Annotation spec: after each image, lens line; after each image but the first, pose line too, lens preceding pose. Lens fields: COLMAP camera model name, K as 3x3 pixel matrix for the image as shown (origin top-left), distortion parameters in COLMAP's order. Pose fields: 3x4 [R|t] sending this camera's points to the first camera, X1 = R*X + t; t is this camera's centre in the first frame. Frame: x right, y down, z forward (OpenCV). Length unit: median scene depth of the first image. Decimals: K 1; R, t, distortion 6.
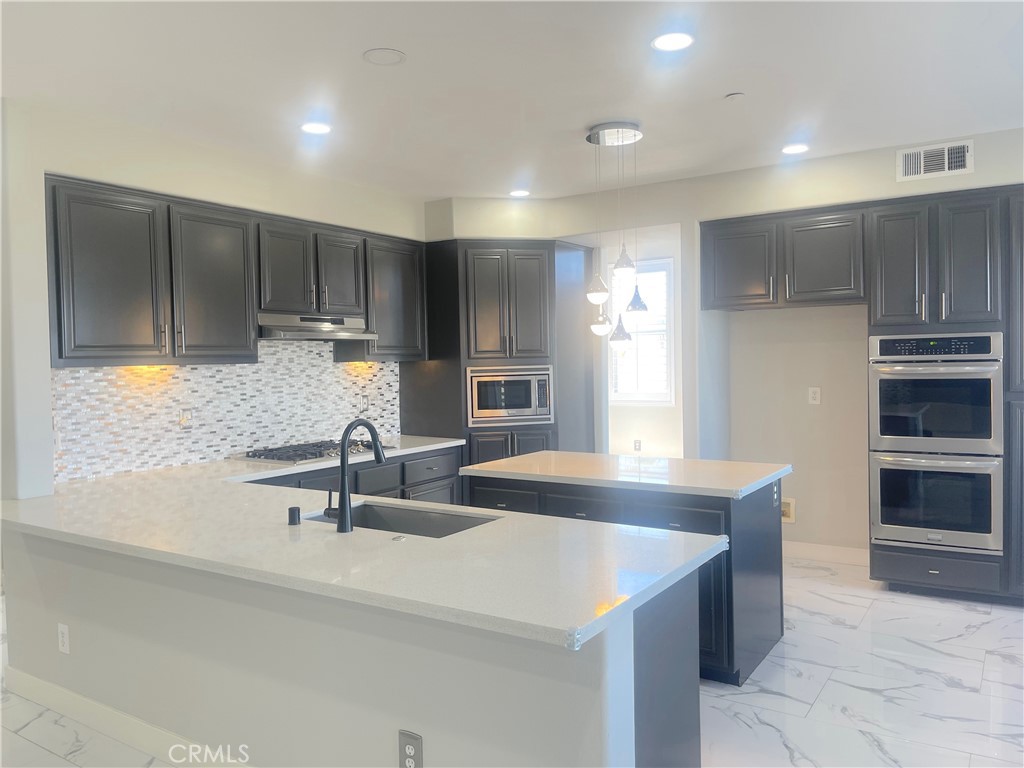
lens RADIAL K [[783.2, 0, 511.4], [0, 783.2, 384.2], [0, 0, 1]] dist [-0.001736, -0.005522]
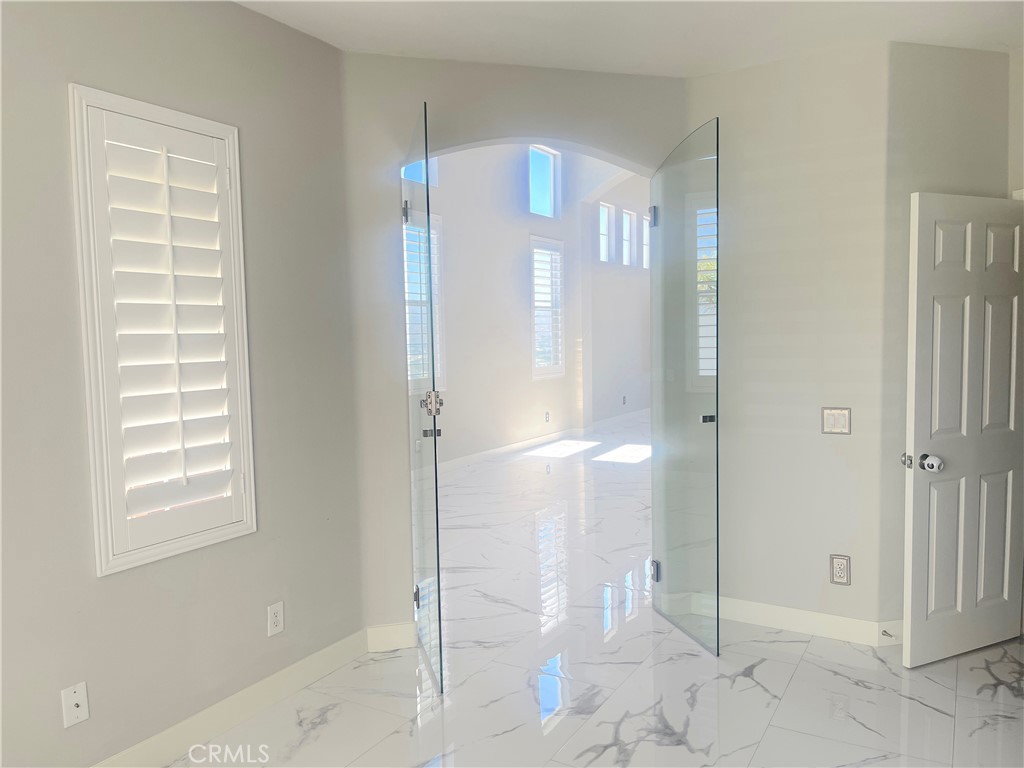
lens RADIAL K [[783.2, 0, 511.9], [0, 783.2, 384.2], [0, 0, 1]] dist [-0.001736, -0.005522]
pose [[0.042015, 0.093977, -0.994687, 1.366246], [-0.019633, 0.995452, 0.093220, -0.040694], [0.998924, 0.015612, 0.043669, 0.670706]]
